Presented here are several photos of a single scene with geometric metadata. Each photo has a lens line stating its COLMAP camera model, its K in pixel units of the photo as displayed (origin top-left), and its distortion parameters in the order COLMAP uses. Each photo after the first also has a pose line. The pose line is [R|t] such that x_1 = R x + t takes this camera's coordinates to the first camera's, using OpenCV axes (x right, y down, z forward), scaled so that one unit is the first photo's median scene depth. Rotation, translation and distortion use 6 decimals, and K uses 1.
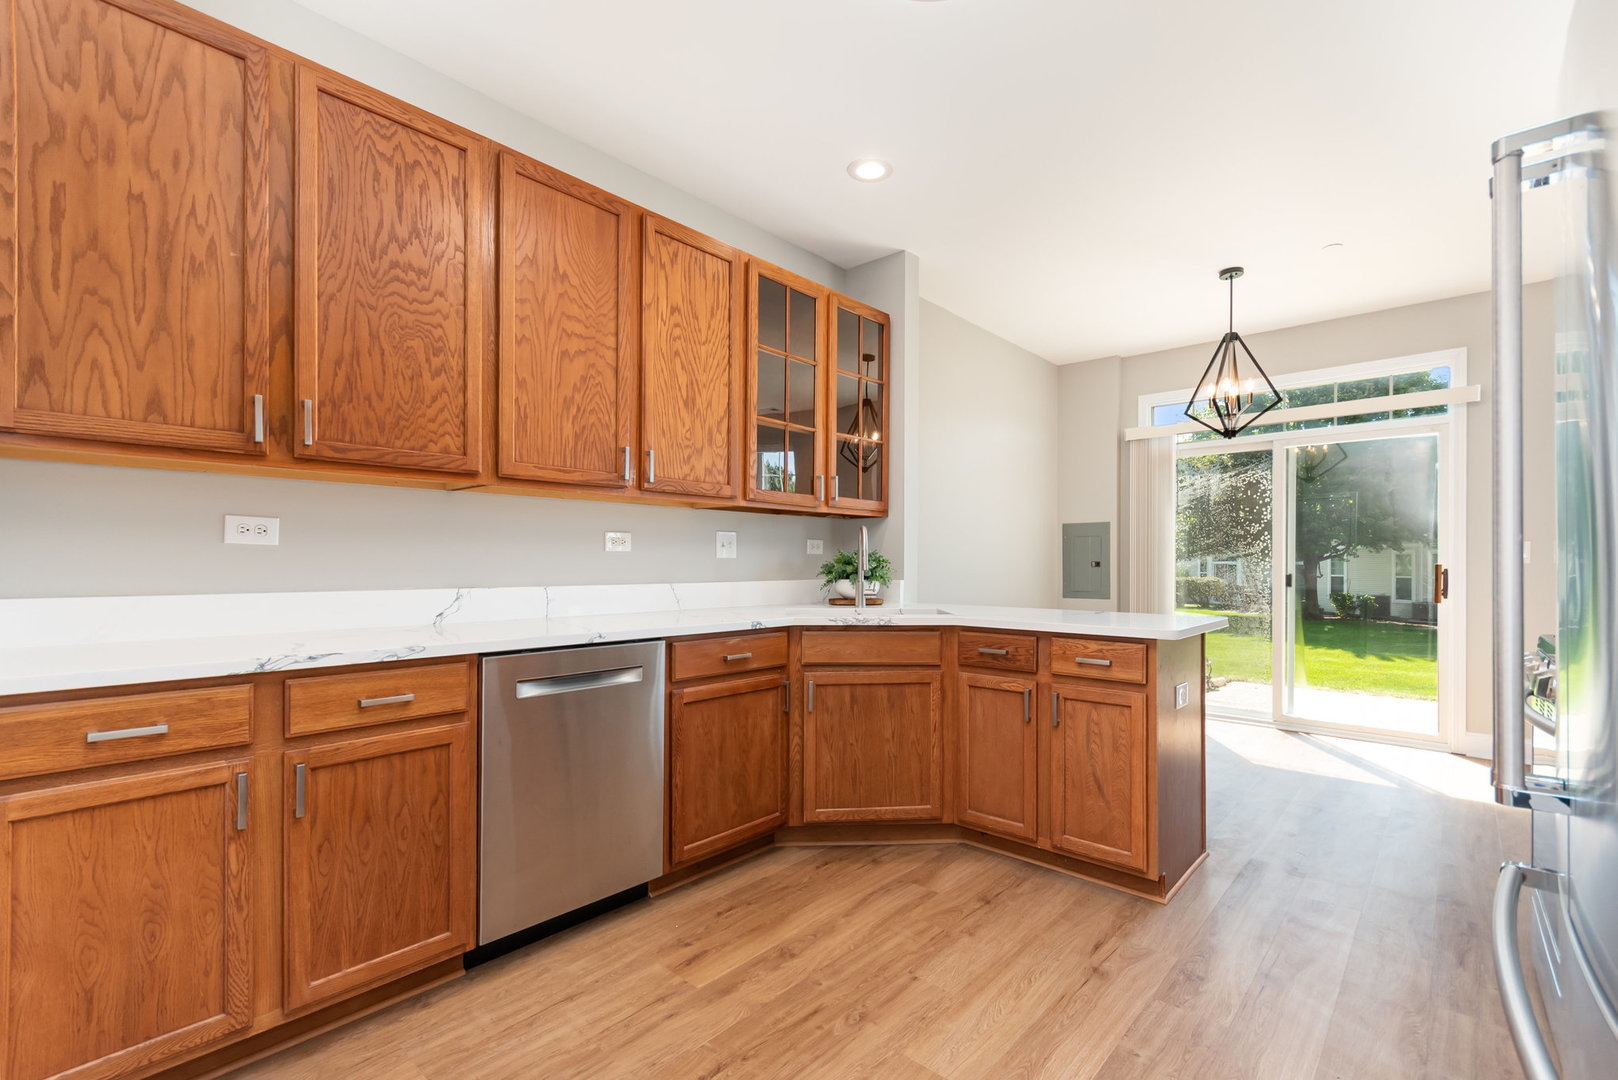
lens RADIAL K [[717.9, 0, 813.0], [0, 717.9, 559.1], [0, 0, 1]] dist [0.011836, -0.004335]
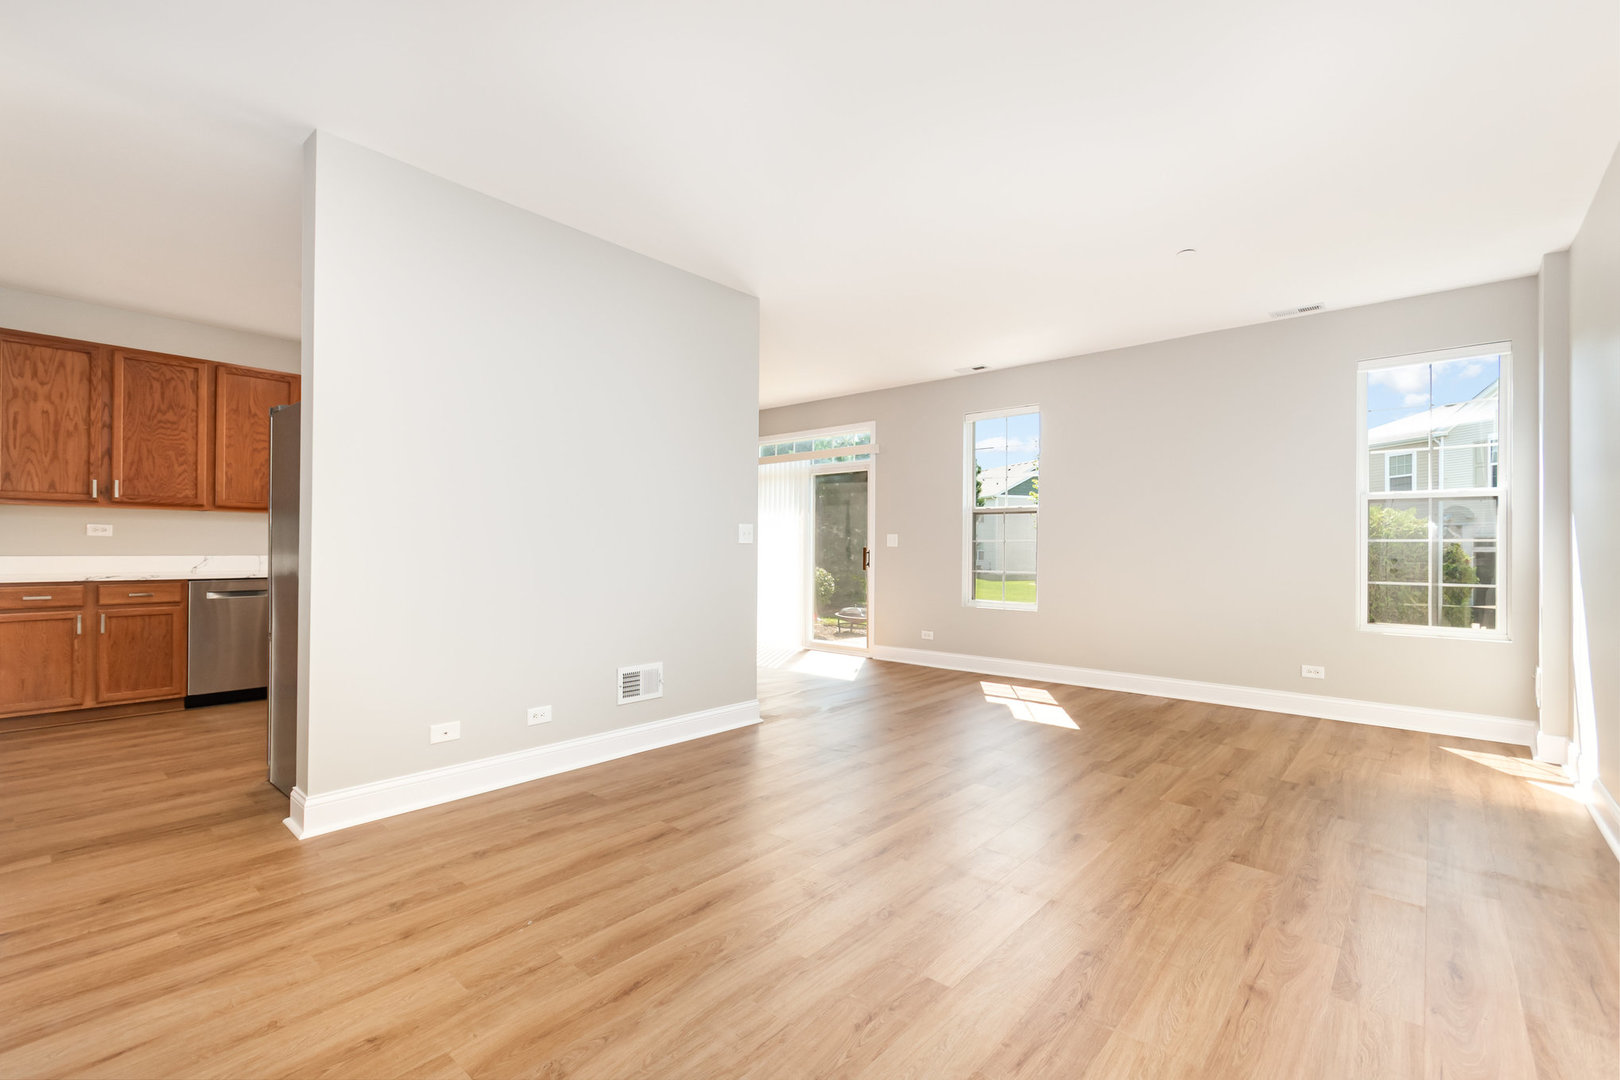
lens RADIAL K [[704.5, 0, 810.0], [0, 704.5, 540.0], [0, 0, 1]] dist [0.010261, -0.001042]
pose [[0.999765, 0.004342, 0.021219, 1.692350], [-0.004249, 0.999981, -0.004448, -0.005941], [-0.021238, 0.004357, 0.999765, -1.561745]]
